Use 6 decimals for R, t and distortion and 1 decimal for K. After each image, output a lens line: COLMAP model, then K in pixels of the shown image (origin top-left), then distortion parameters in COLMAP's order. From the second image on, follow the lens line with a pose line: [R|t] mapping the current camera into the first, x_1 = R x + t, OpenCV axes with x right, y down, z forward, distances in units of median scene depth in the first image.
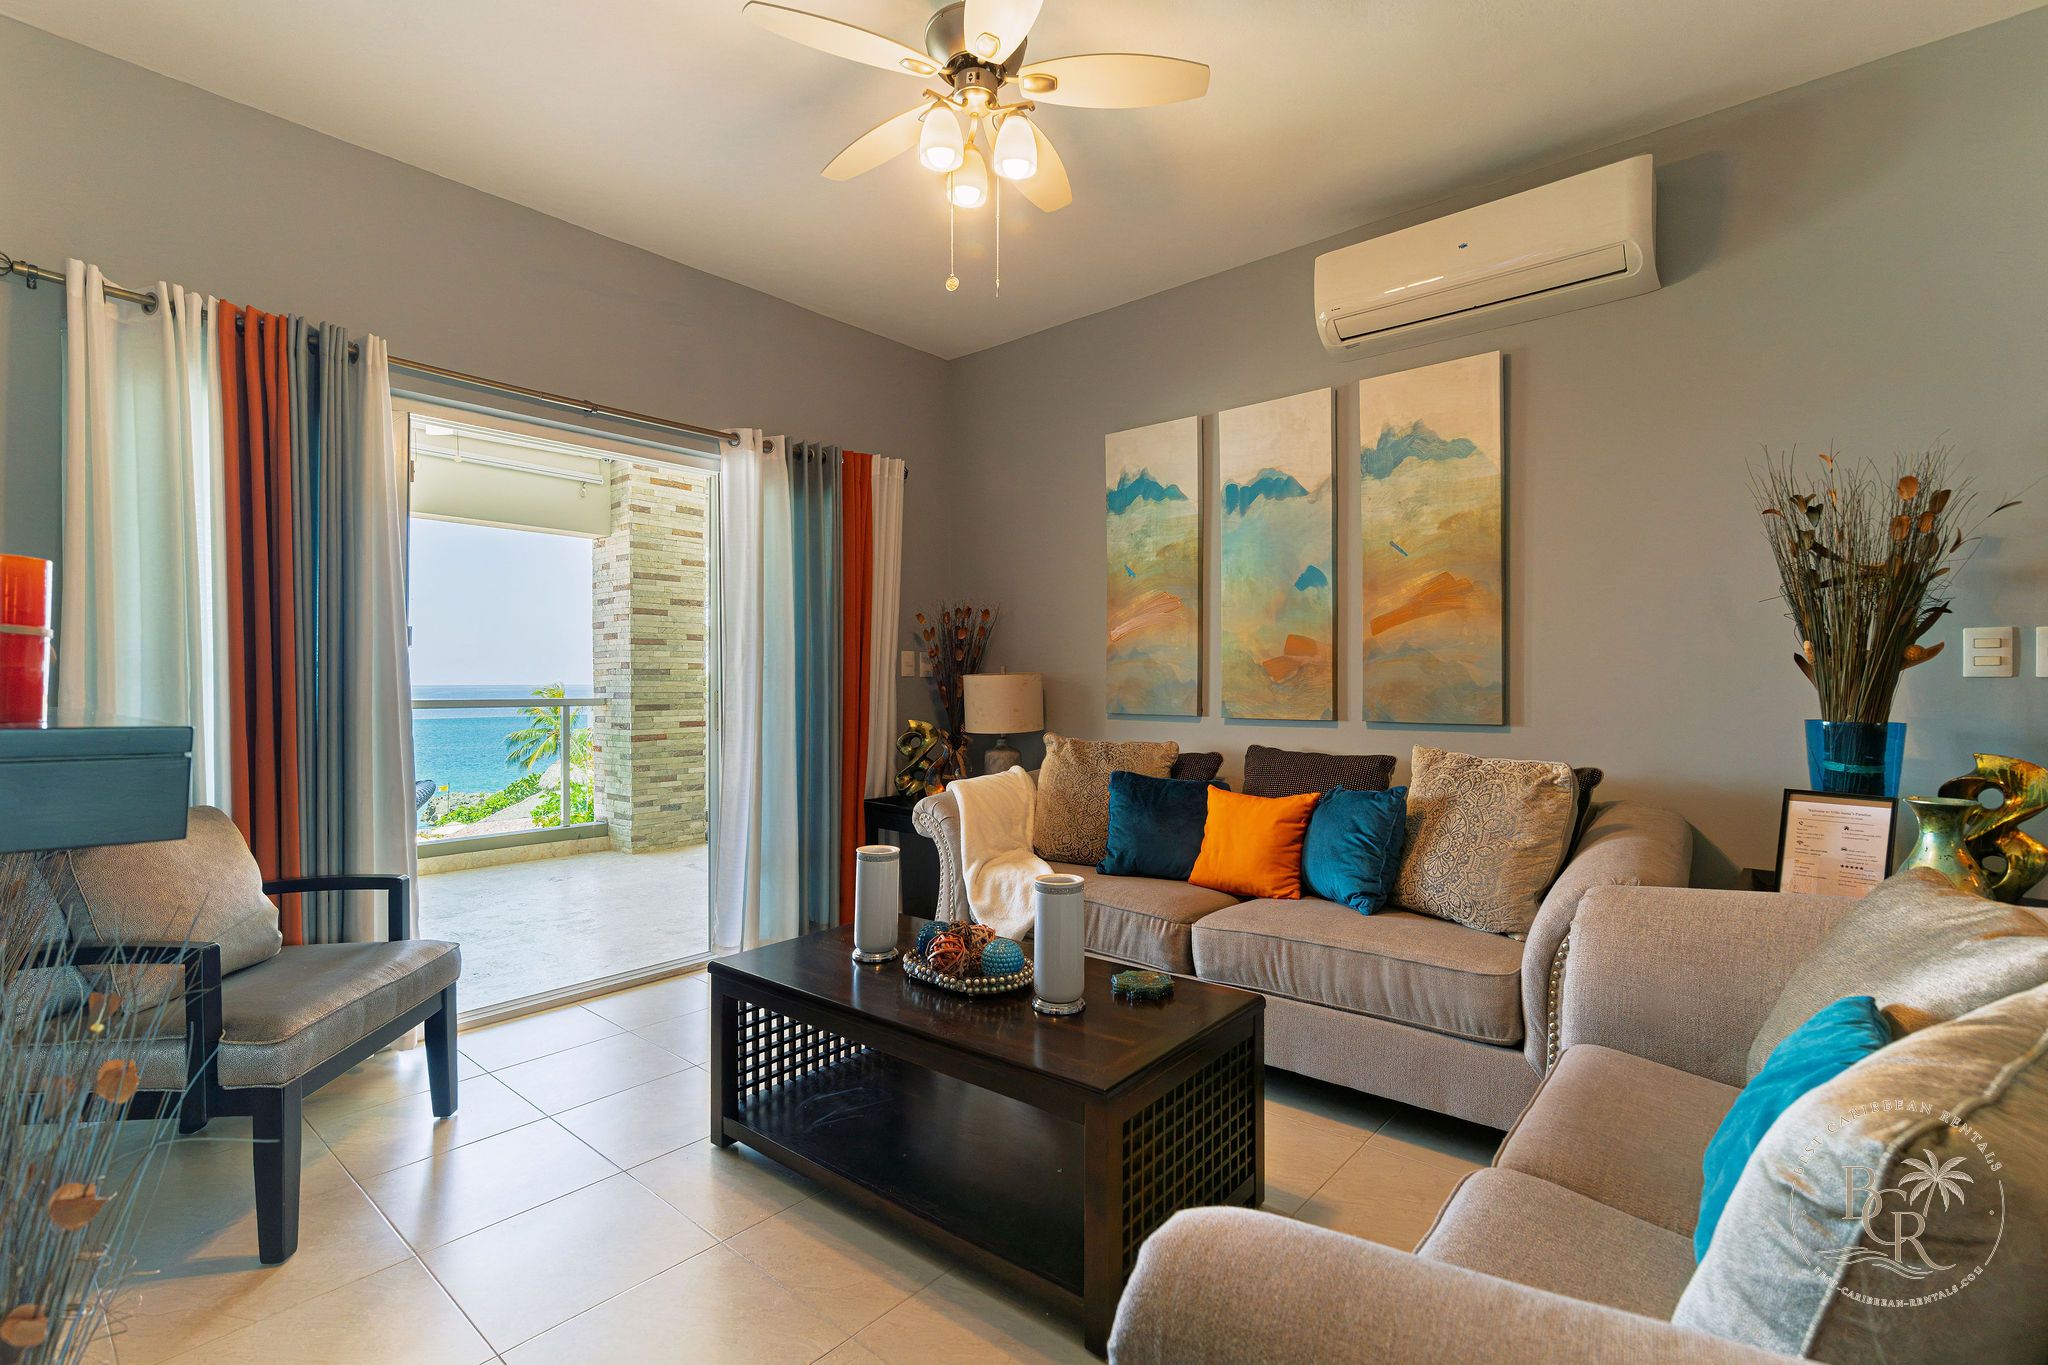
lens RADIAL K [[938.3, 0, 1023.4], [0, 938.3, 684.0], [0, 0, 1]] dist [0.020159, -0.001605]
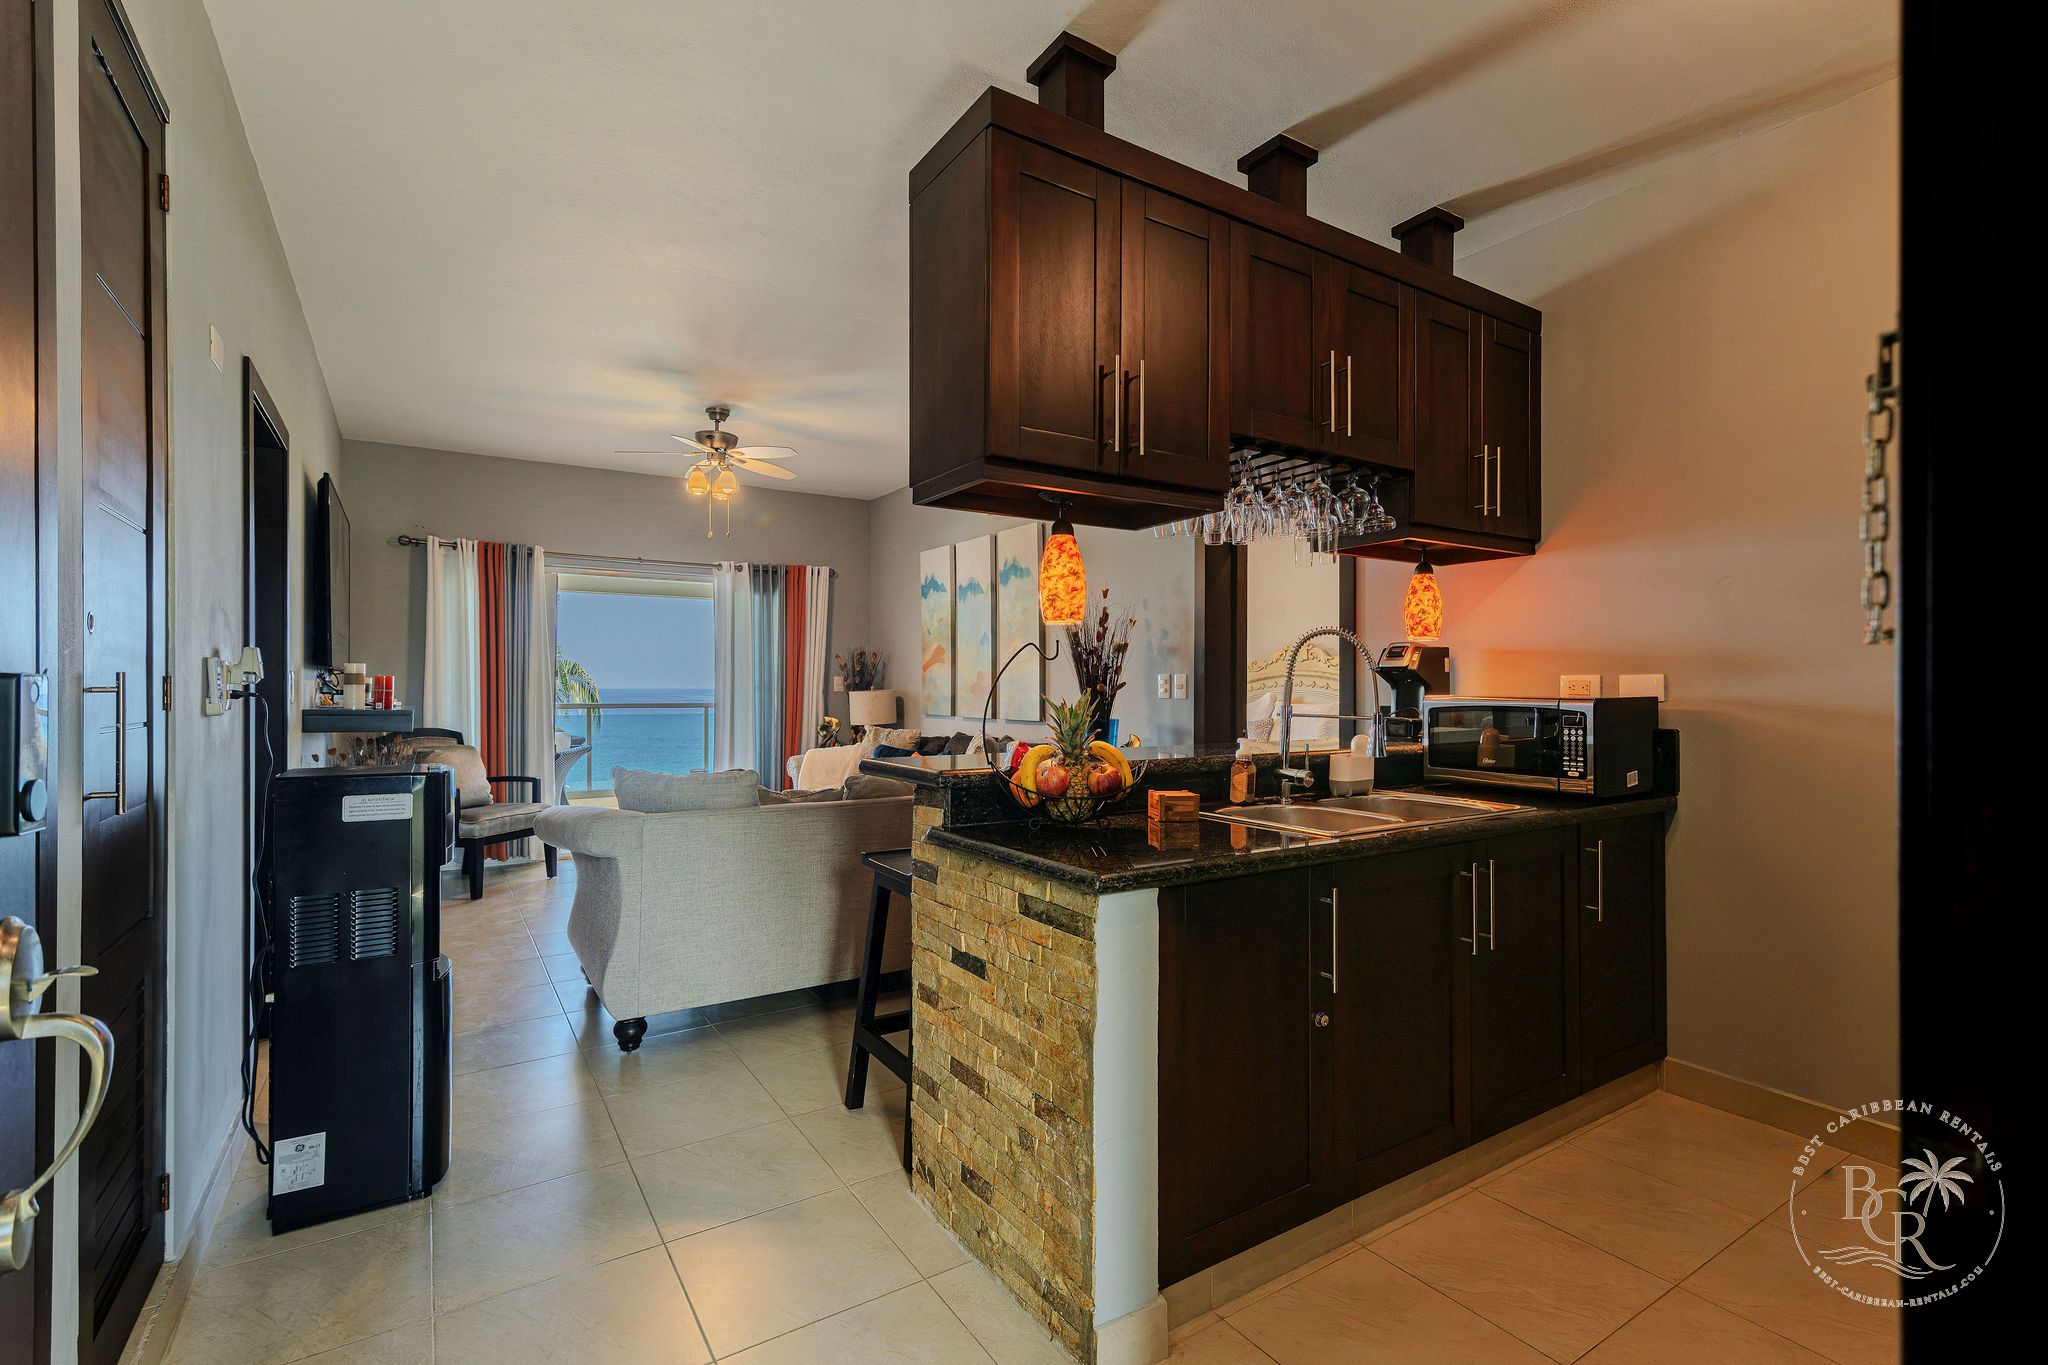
lens RADIAL K [[938.3, 0, 1021.4], [0, 938.3, 690.1], [0, 0, 1]] dist [0.020159, -0.001605]
pose [[0.960230, 0.003942, -0.279183, 0.851644], [-0.004246, 0.999991, -0.000482, -0.014313], [0.279178, 0.001648, 0.960238, -0.683022]]
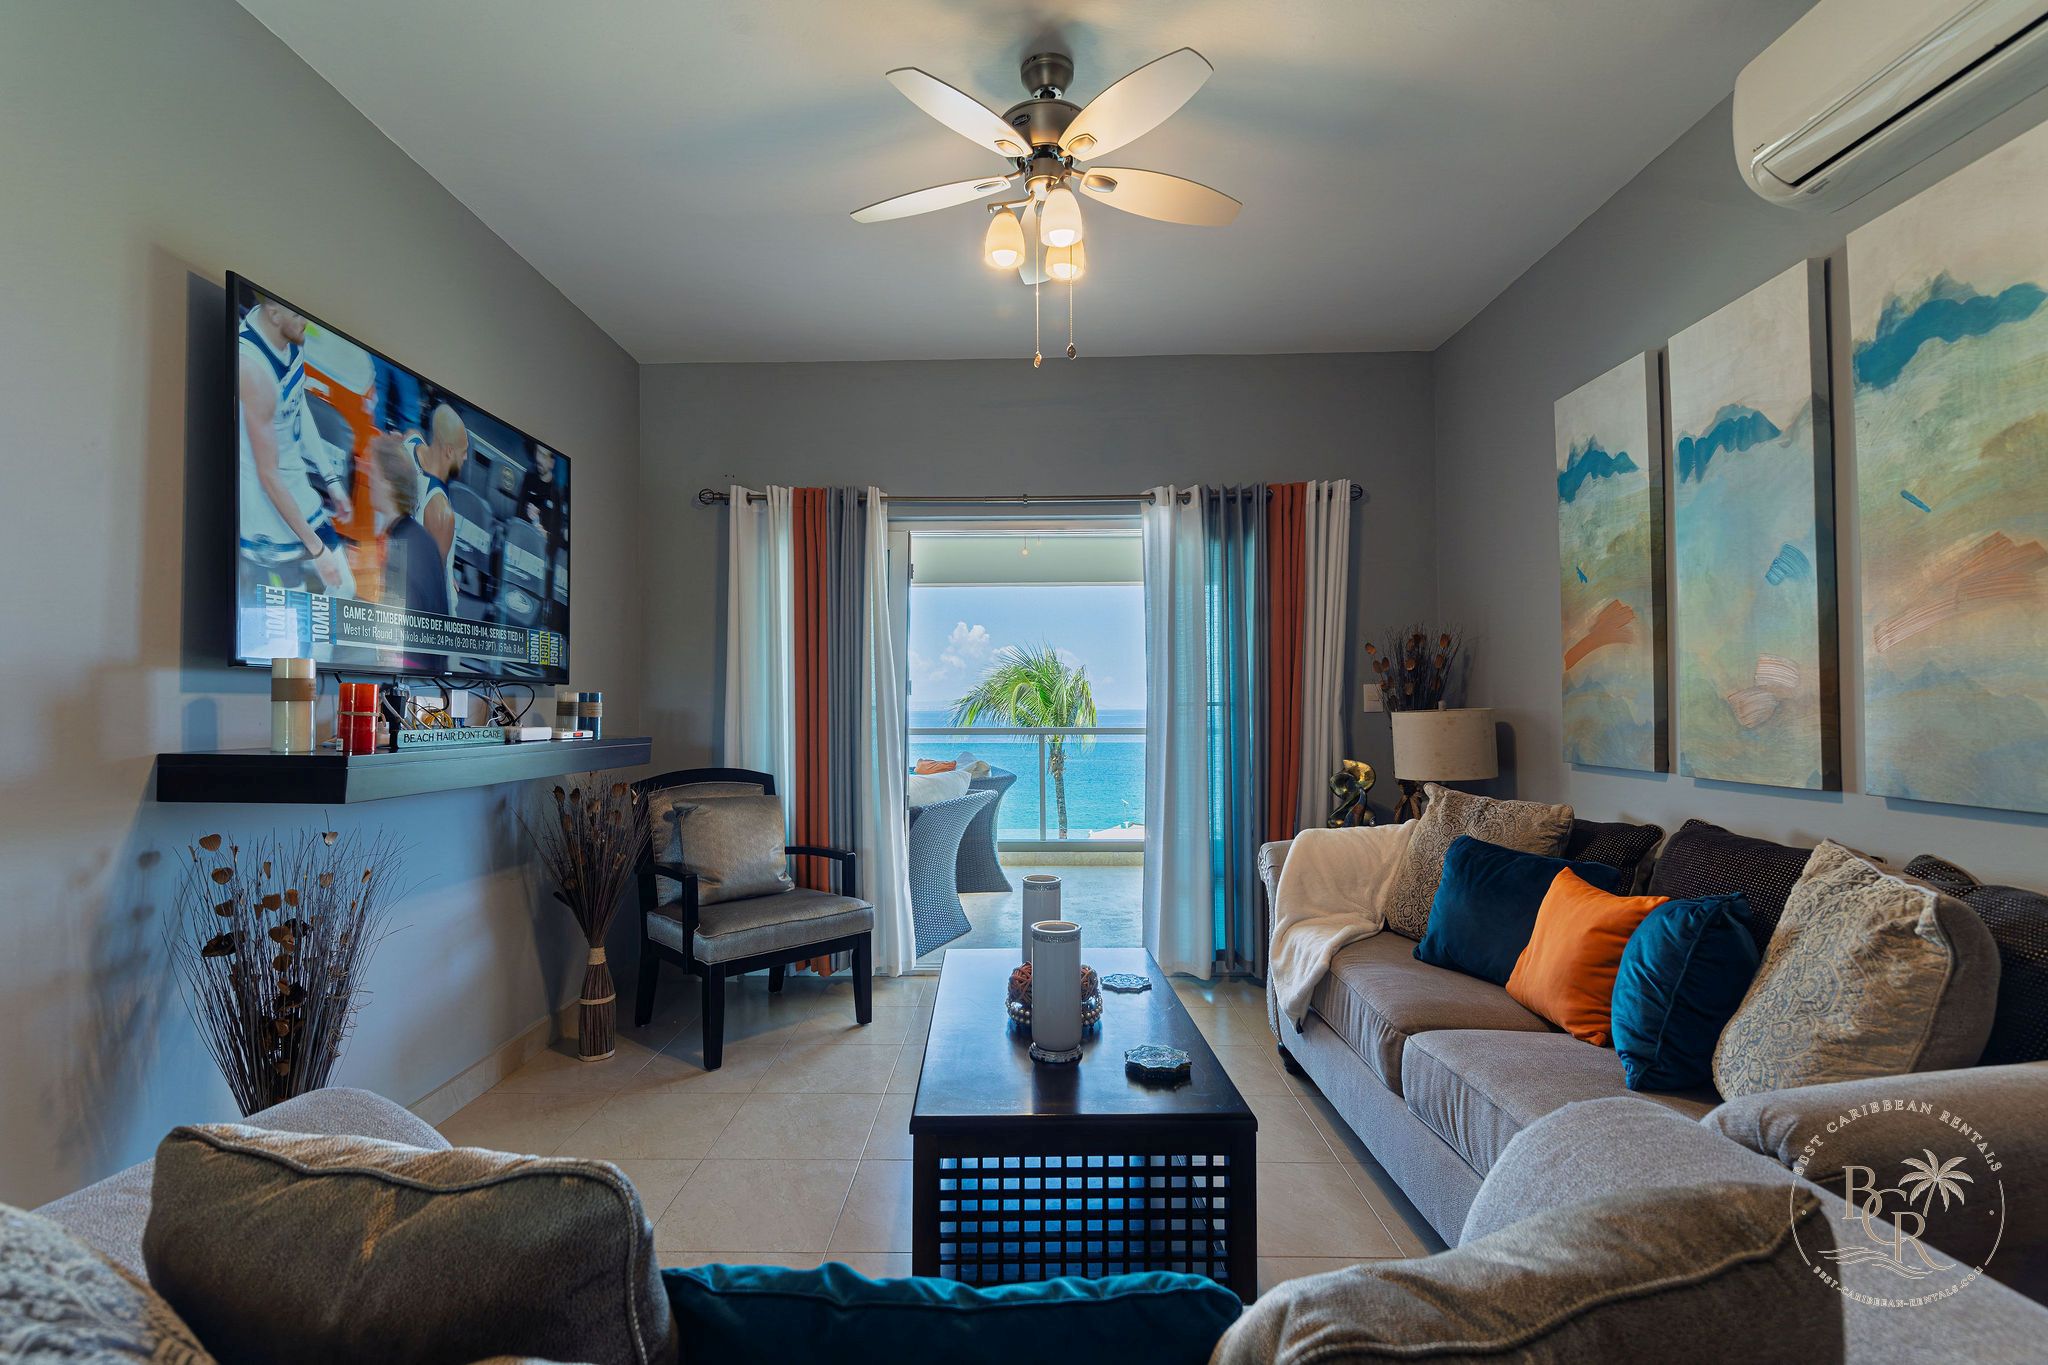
lens RADIAL K [[938.3, 0, 998.8], [0, 938.3, 686.8], [0, 0, 1]] dist [0.020159, -0.001605]
pose [[0.636173, -0.018204, -0.771332, 0.449068], [0.000877, 0.999738, -0.022872, -0.015087], [0.771546, 0.013874, 0.636022, 0.176102]]
